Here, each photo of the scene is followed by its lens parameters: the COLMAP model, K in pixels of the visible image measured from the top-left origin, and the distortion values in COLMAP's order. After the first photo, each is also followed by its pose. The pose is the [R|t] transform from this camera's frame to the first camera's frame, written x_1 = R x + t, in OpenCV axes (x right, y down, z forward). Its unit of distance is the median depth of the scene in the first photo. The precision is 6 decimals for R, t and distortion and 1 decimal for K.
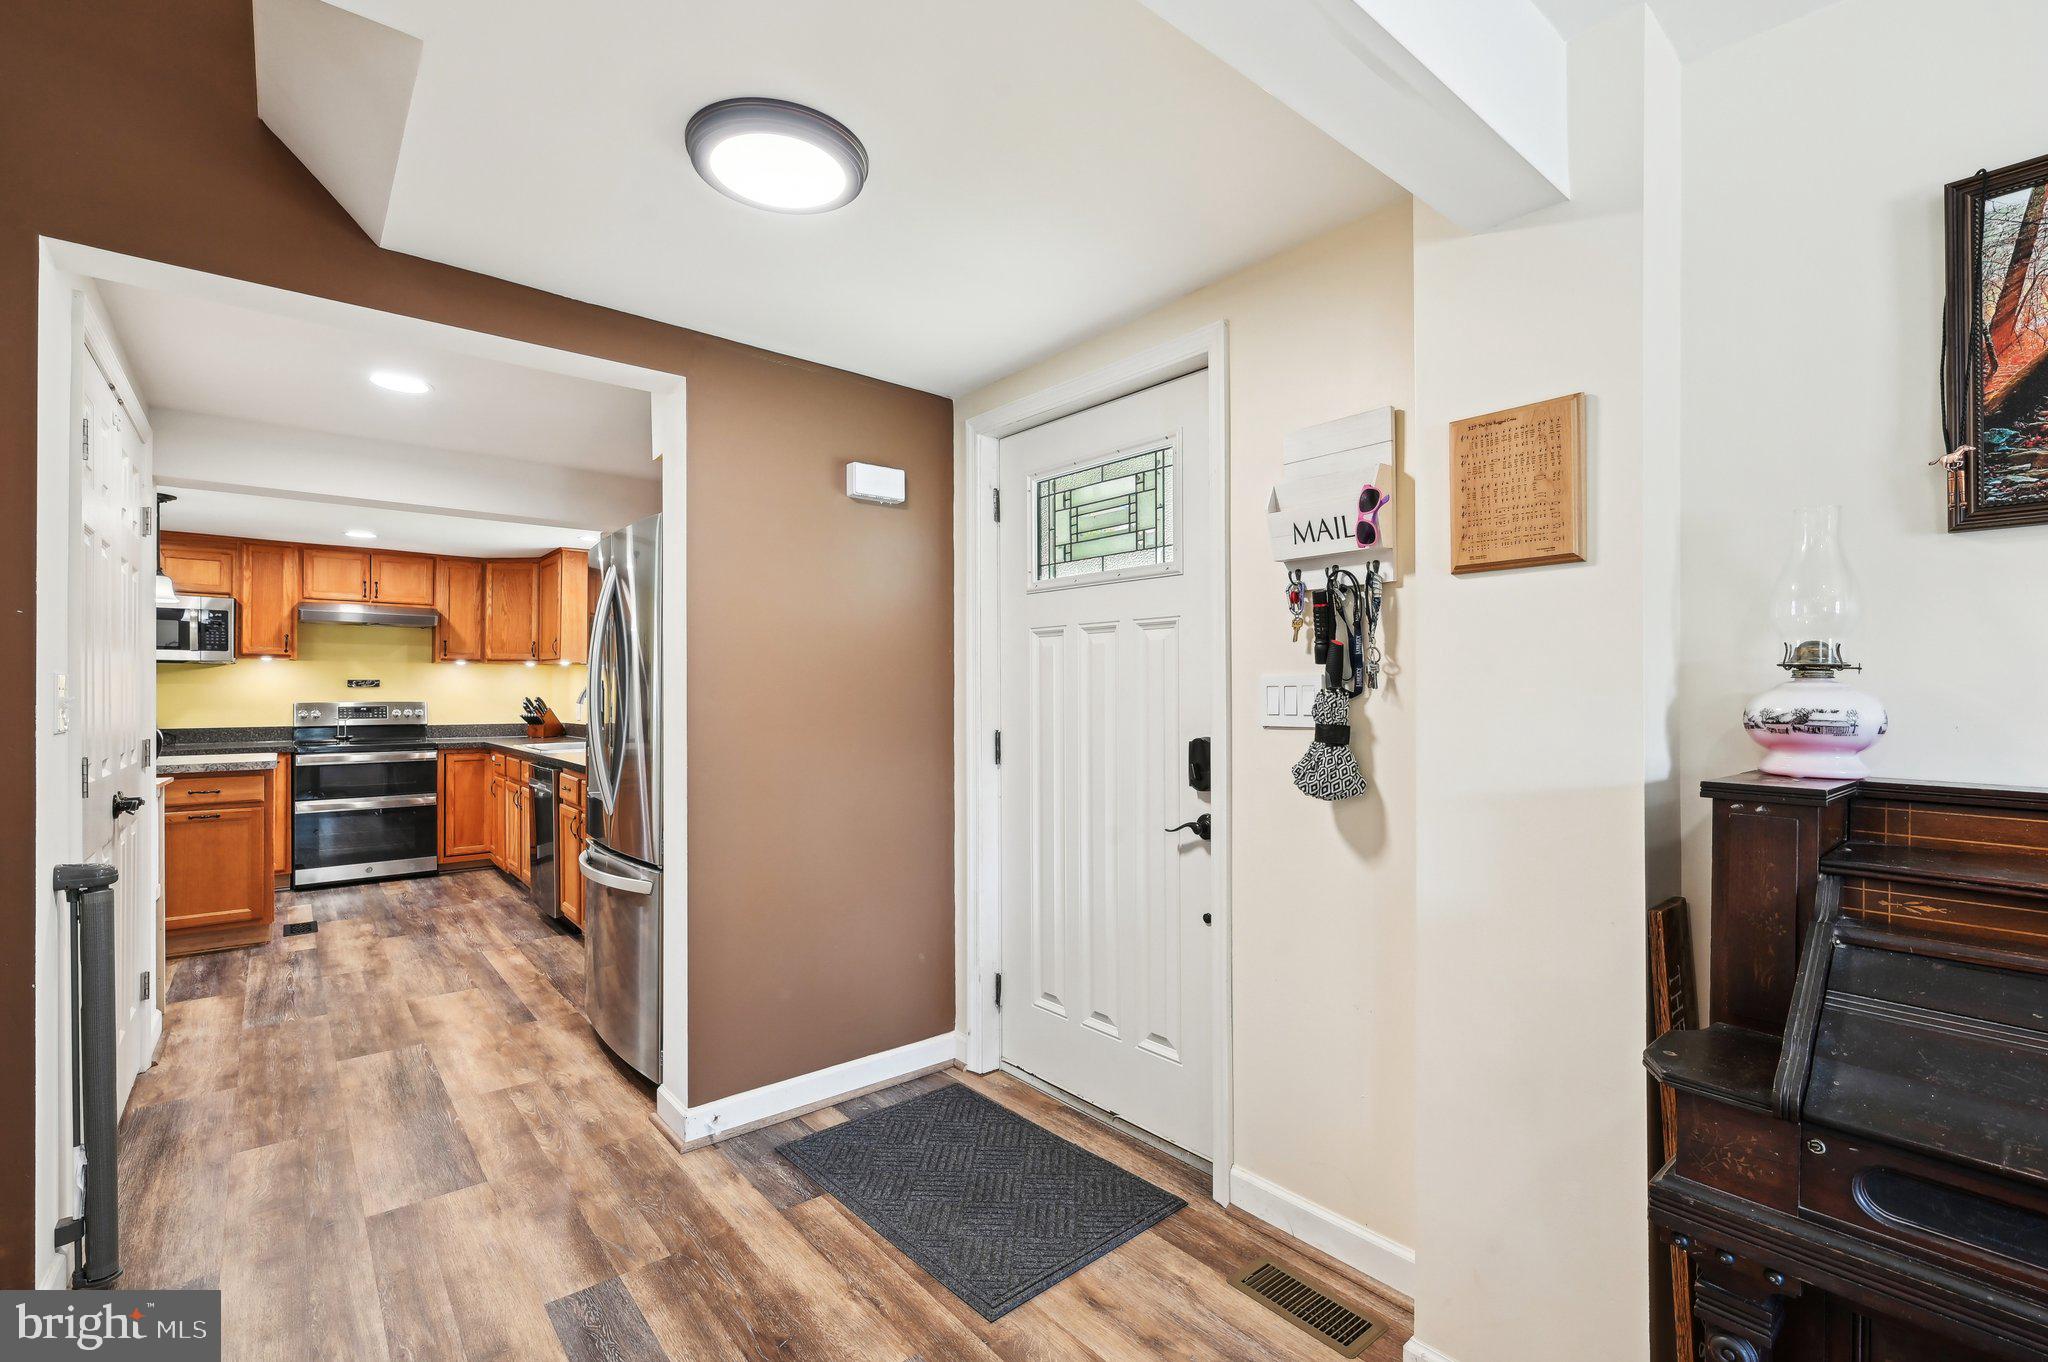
lens RADIAL K [[907.9, 0, 1035.1], [0, 907.9, 683.3], [0, 0, 1]] dist [-0.000527, 0.001277]
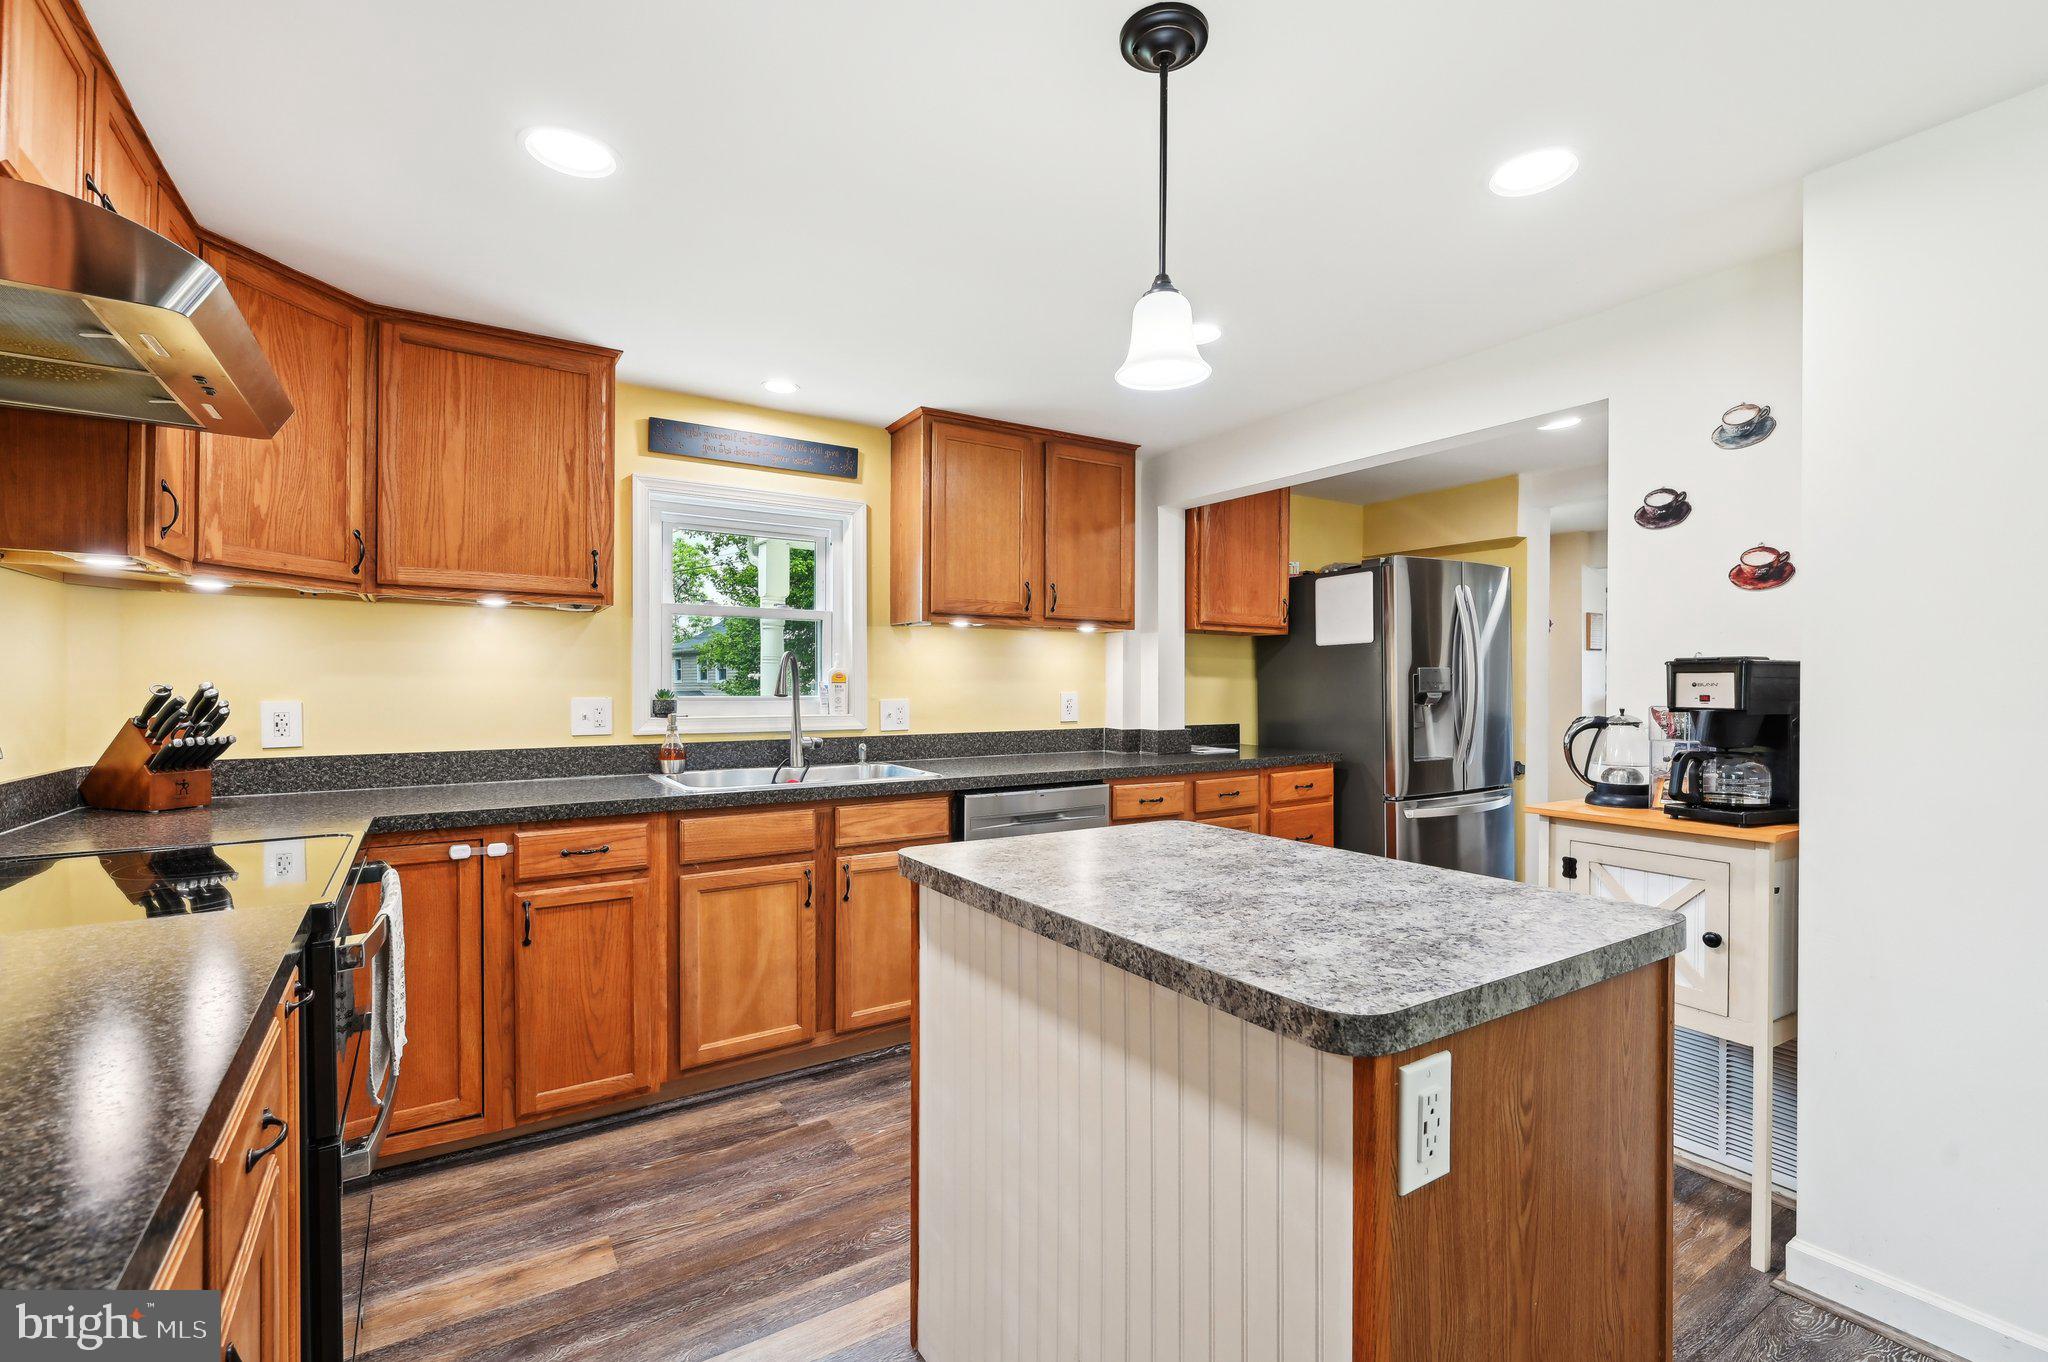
lens RADIAL K [[907.9, 0, 1038.8], [0, 907.9, 691.6], [0, 0, 1]] dist [-0.000527, 0.001277]
pose [[0.115456, -0.008849, 0.993273, -1.175305], [-0.011262, 0.999884, 0.010217, 0.014907], [-0.993249, -0.012366, 0.115343, 0.920059]]
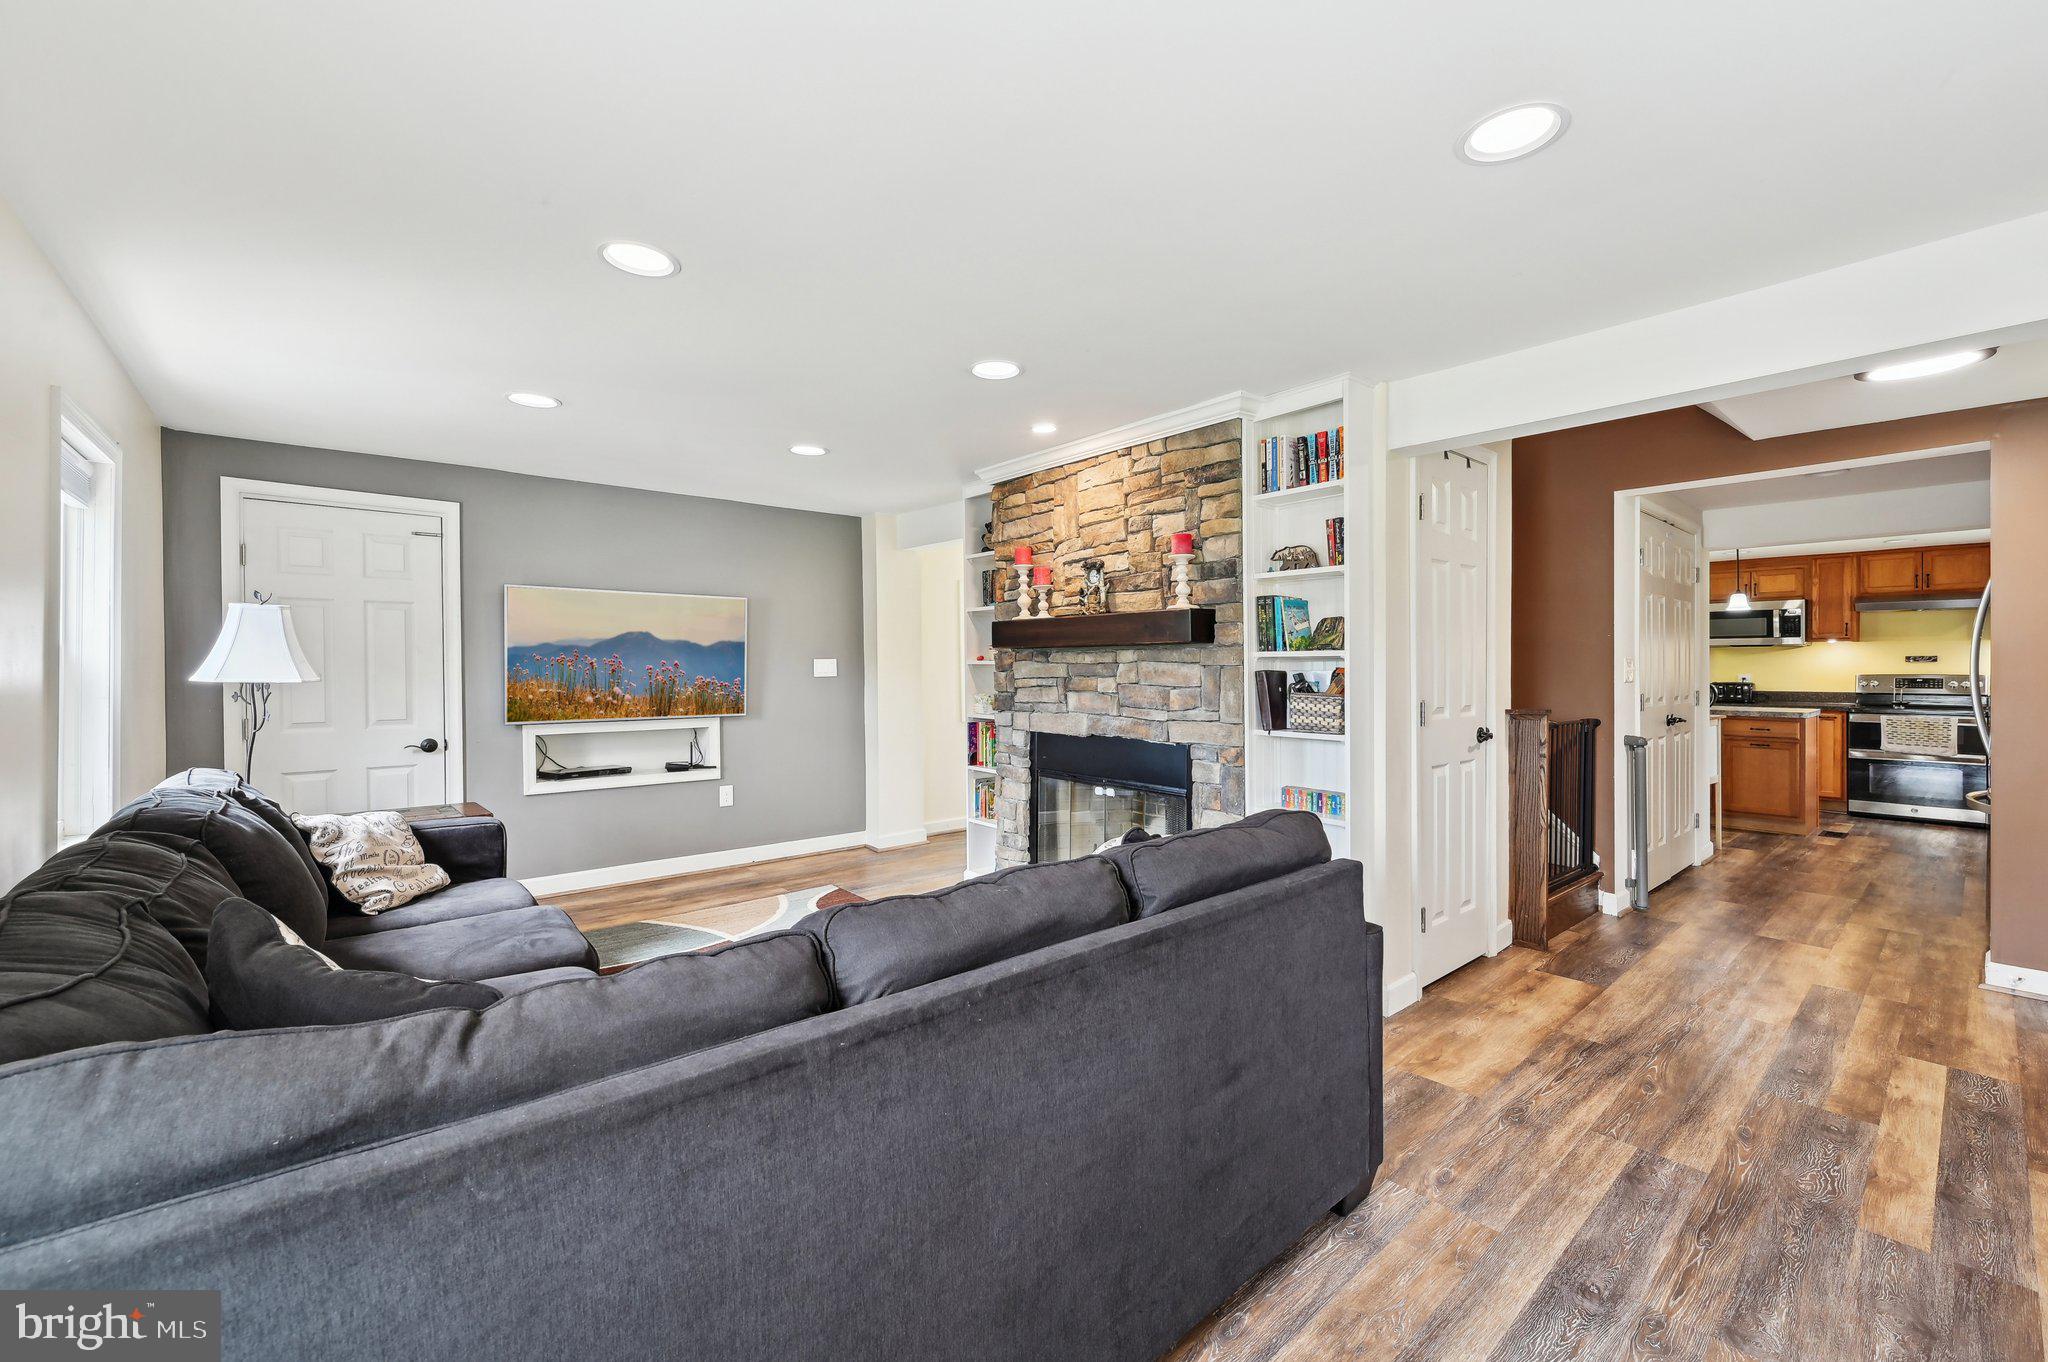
lens RADIAL K [[818.0, 0, 1024.4], [0, 818.0, 669.6], [0, 0, 1]] dist [-0.001233, 0.000406]
pose [[0.005669, 0.004439, -0.999974, 0.435260], [0.009242, 0.999947, 0.004491, -0.002035], [0.999941, -0.009267, 0.005628, -0.249775]]
